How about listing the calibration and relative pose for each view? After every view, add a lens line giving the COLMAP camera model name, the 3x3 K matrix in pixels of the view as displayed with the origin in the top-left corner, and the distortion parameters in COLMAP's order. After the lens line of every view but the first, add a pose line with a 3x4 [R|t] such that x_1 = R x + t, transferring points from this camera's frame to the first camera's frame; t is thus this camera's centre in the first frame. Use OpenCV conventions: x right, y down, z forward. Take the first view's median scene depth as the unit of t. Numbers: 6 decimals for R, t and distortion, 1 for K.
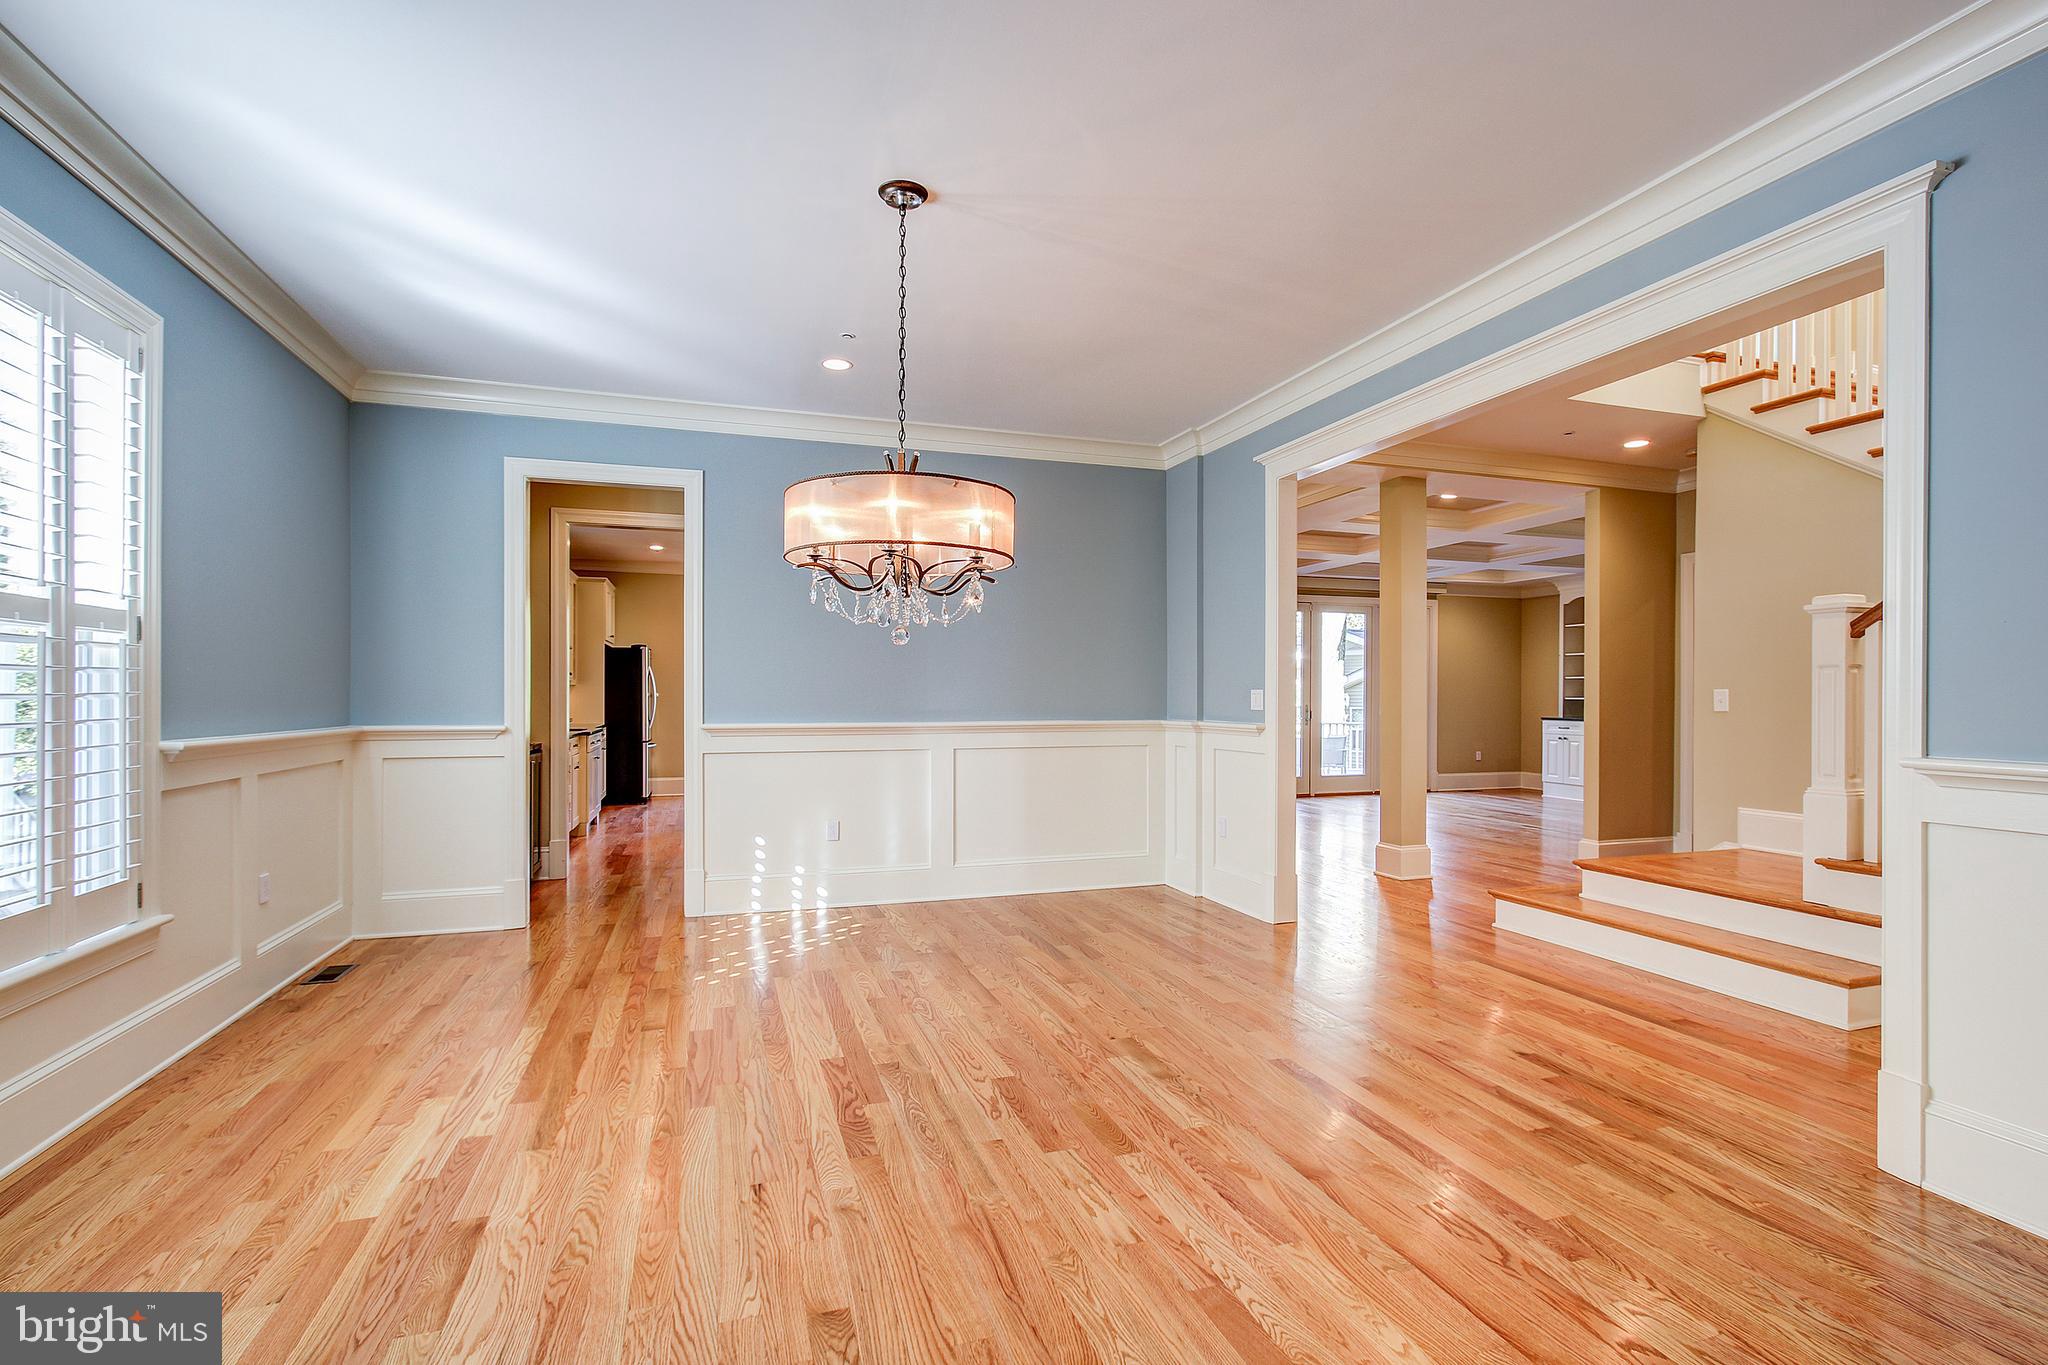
lens RADIAL K [[954.0, 0, 1024.9], [0, 954.0, 690.8], [0, 0, 1]] dist [-0.008608, -0.000214]
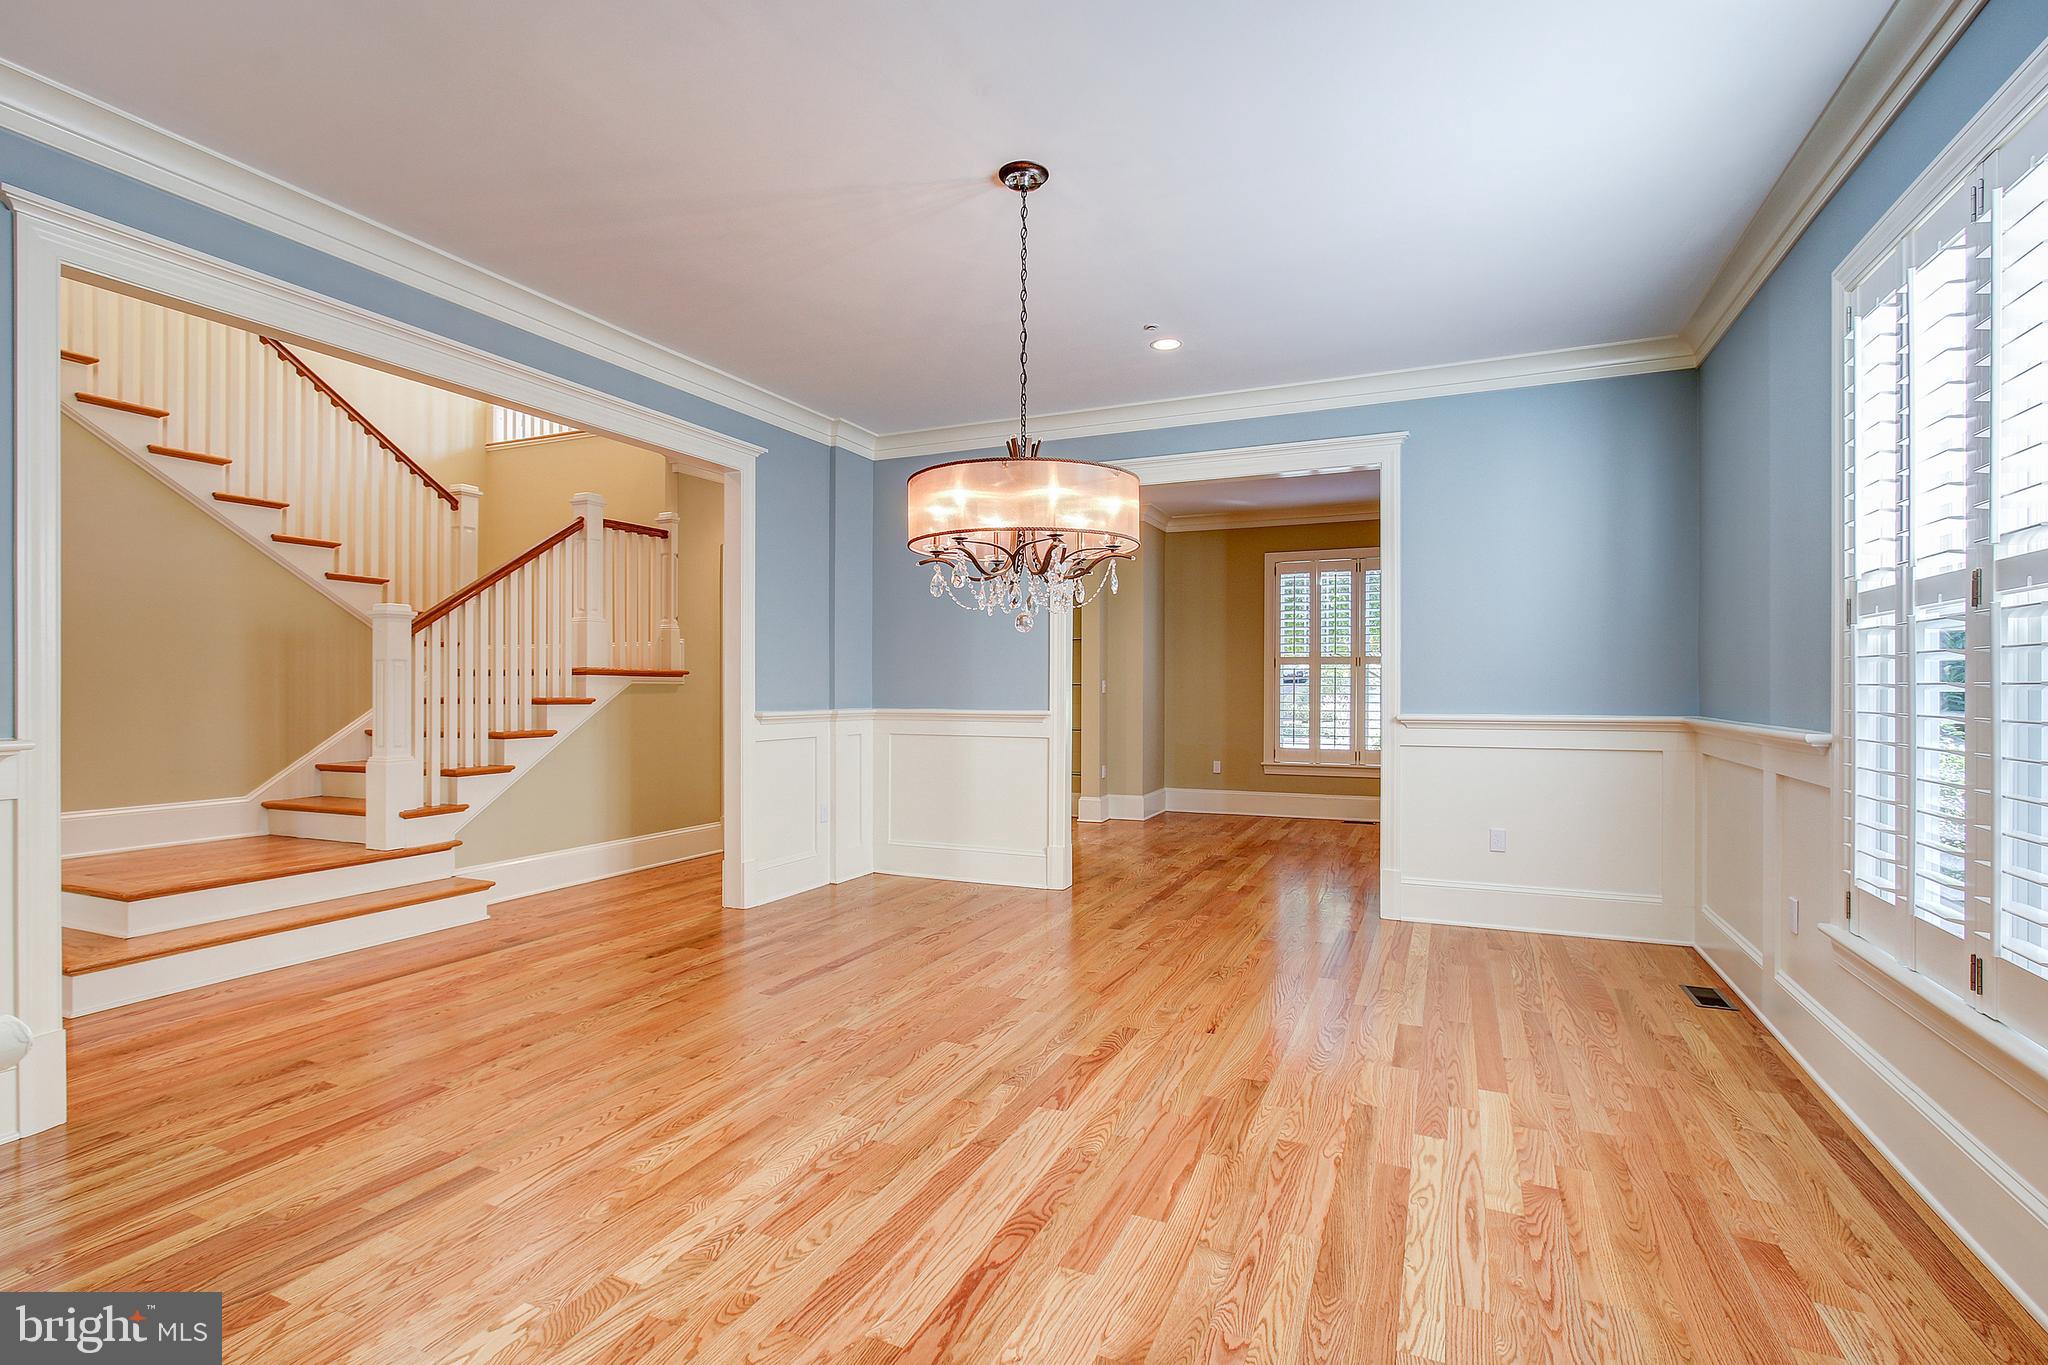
lens RADIAL K [[954.0, 0, 1024.9], [0, 954.0, 690.8], [0, 0, 1]] dist [-0.008608, -0.000214]
pose [[-0.738805, -0.006310, 0.673890, -0.796710], [-0.006486, 0.999976, 0.002253, 0.006609], [-0.673889, -0.002706, -0.738828, 1.728313]]
